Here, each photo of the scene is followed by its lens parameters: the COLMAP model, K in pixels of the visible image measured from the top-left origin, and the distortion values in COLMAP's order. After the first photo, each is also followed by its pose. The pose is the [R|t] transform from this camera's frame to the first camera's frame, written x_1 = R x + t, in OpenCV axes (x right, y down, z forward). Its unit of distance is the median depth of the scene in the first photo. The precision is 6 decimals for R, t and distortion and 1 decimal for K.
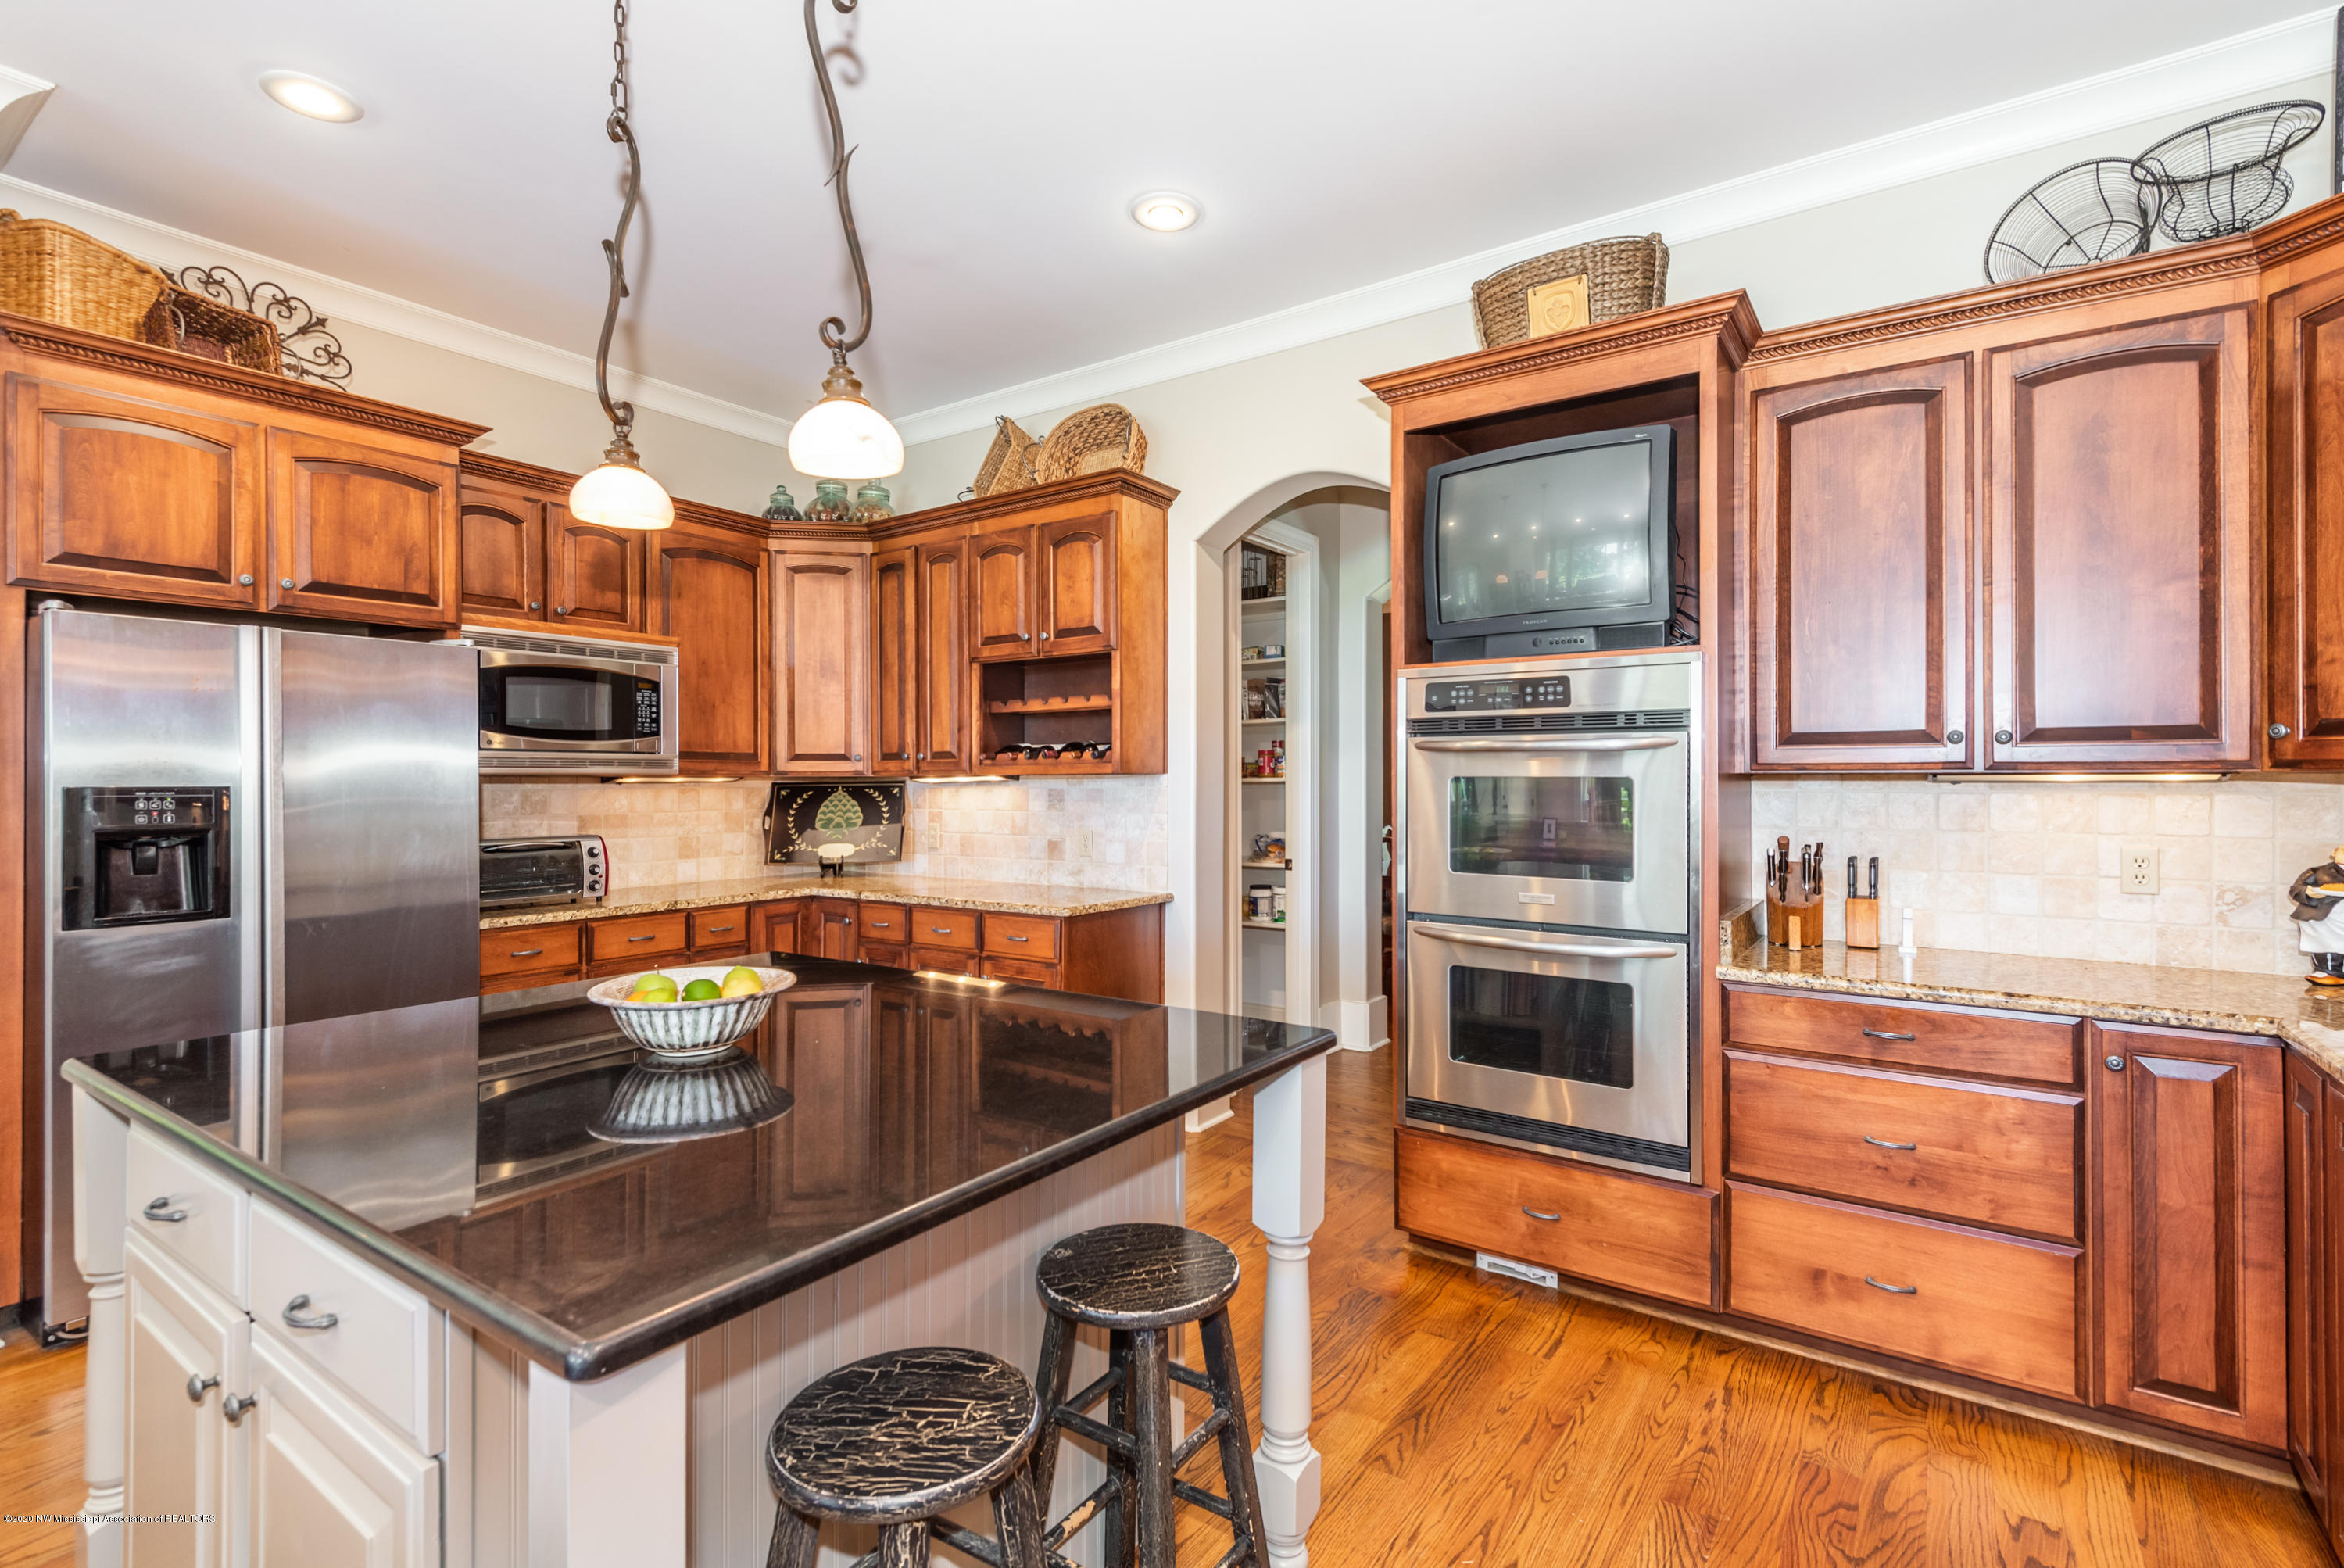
lens RADIAL K [[1069.5, 0, 1170.8], [0, 1069.5, 773.9], [0, 0, 1]] dist [0.021641, -0.007805]
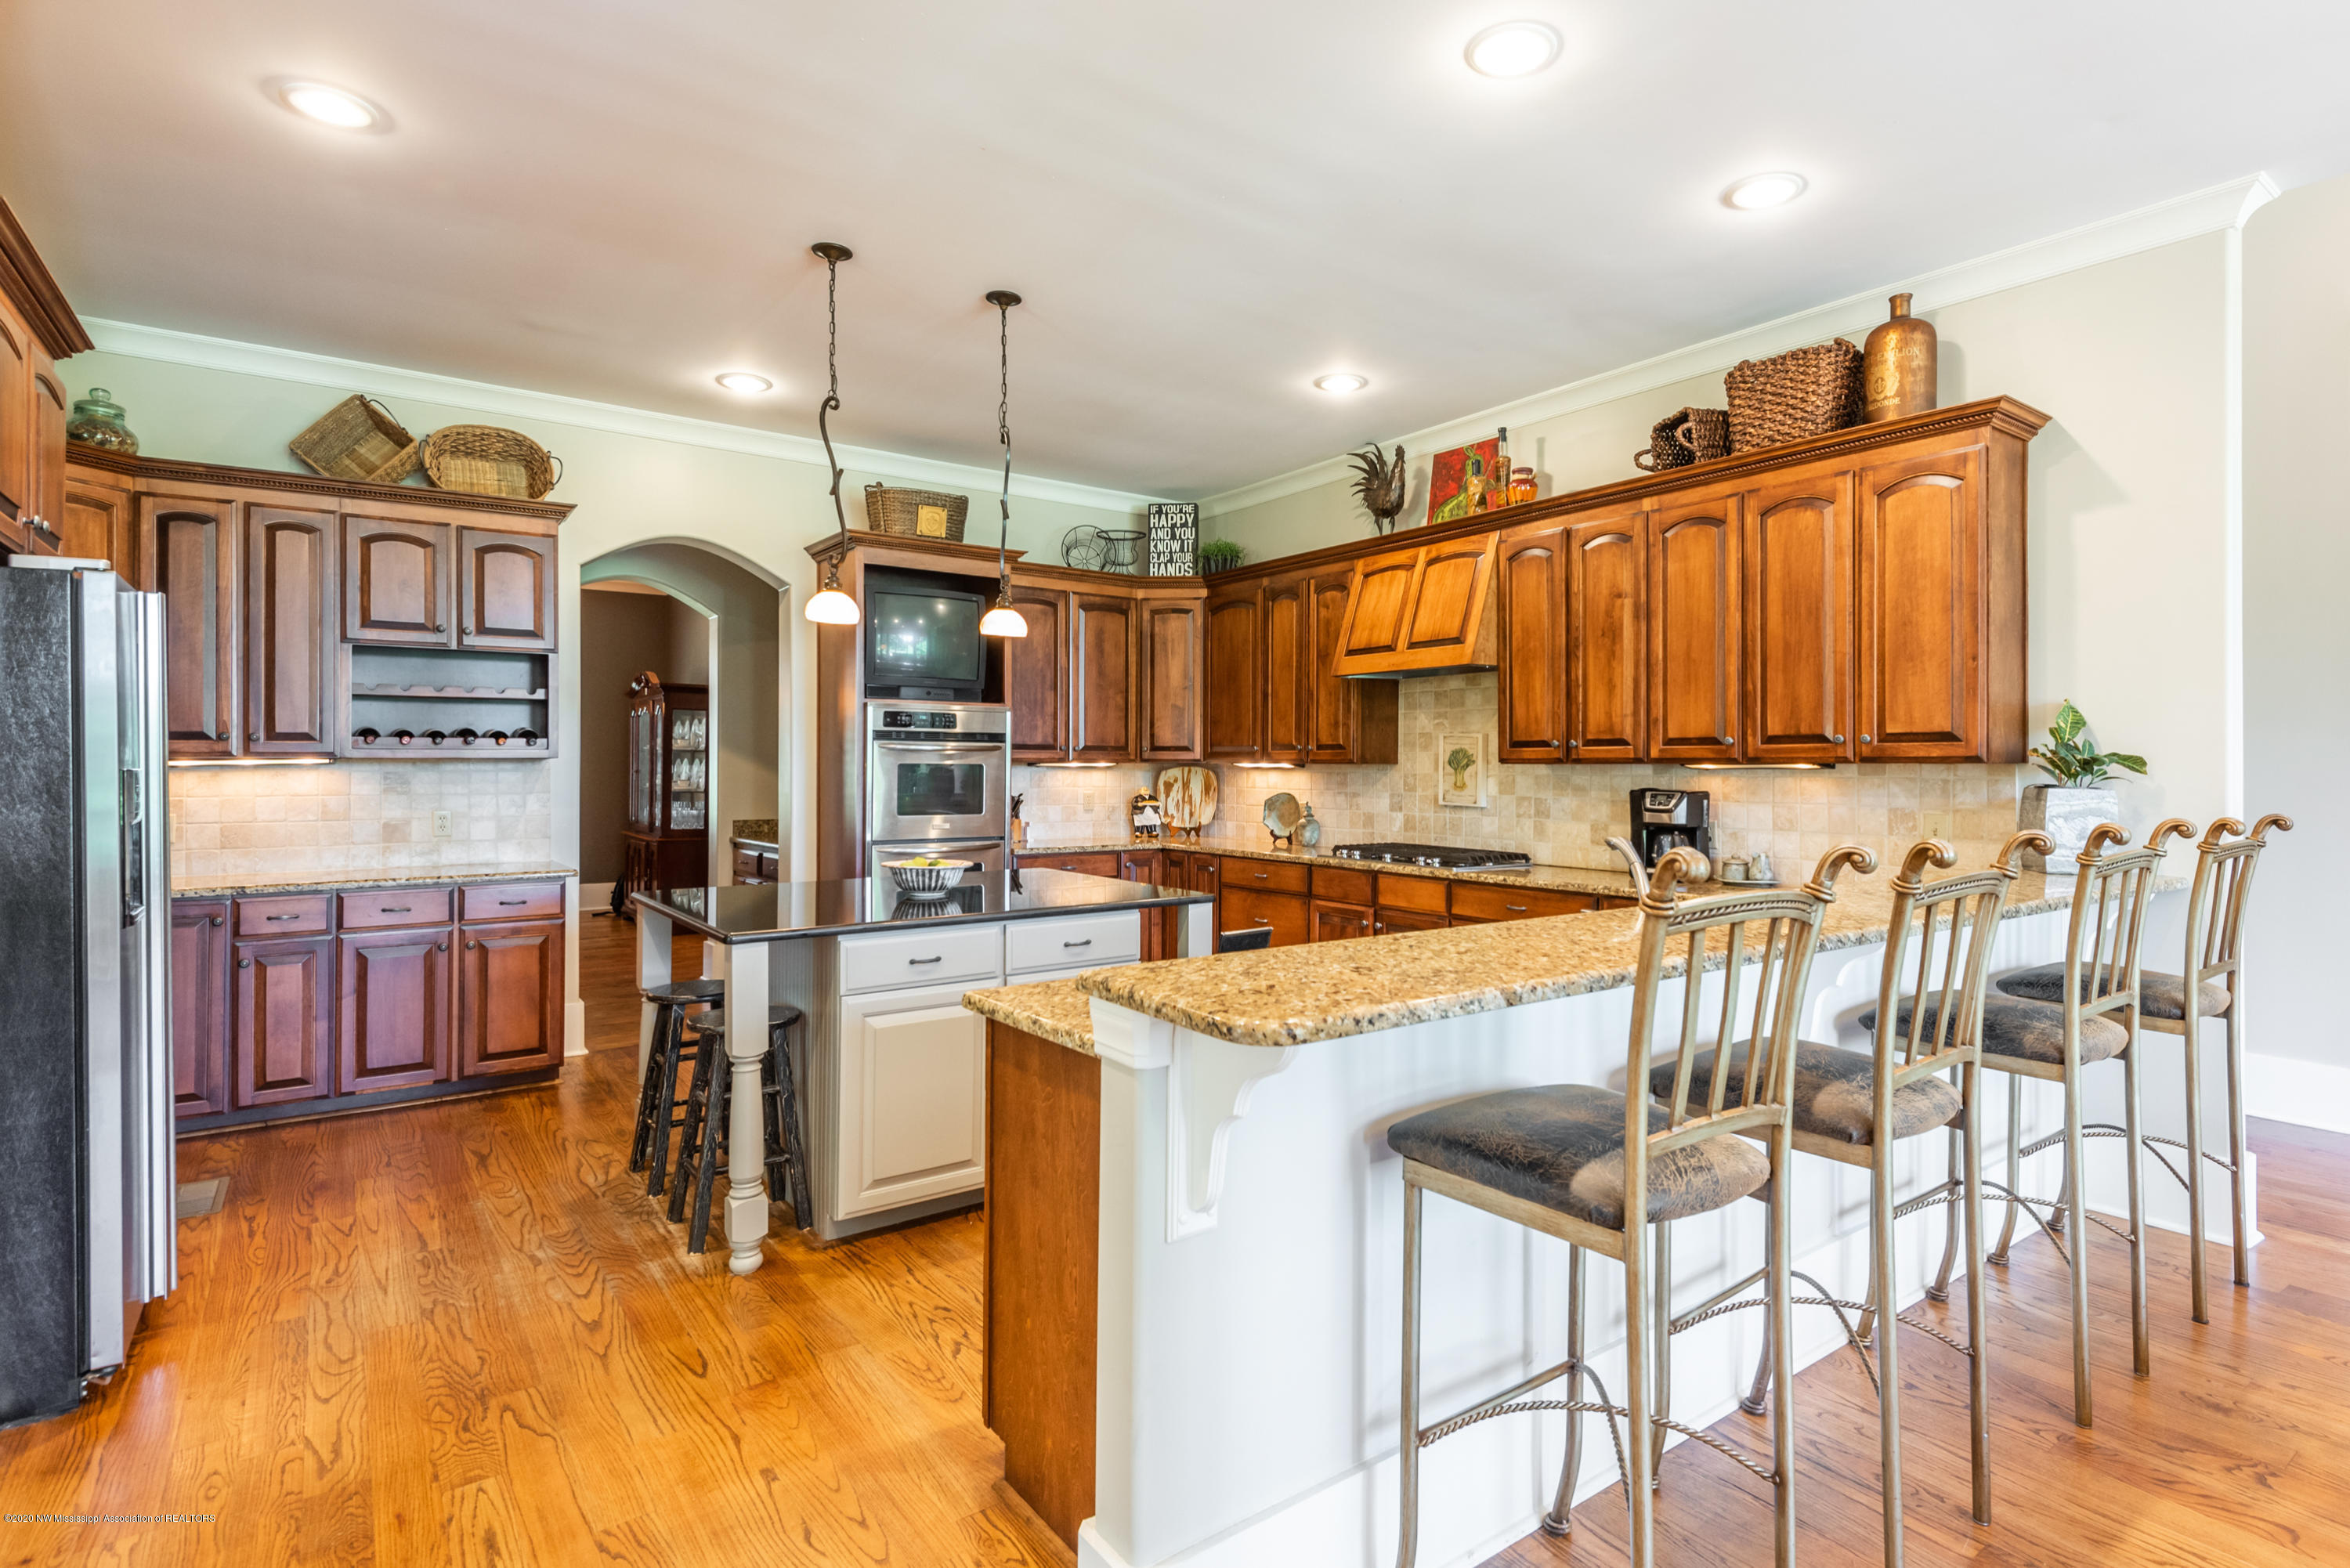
lens RADIAL K [[1191.4, 0, 1238.5], [0, 1191.4, 770.0], [0, 0, 1]] dist [0.033434, -0.002096]
pose [[0.303472, 0.001054, 0.952840, -1.493265], [-0.005538, 0.999984, 0.000657, 0.009750], [-0.952824, -0.005476, 0.303474, -0.170190]]
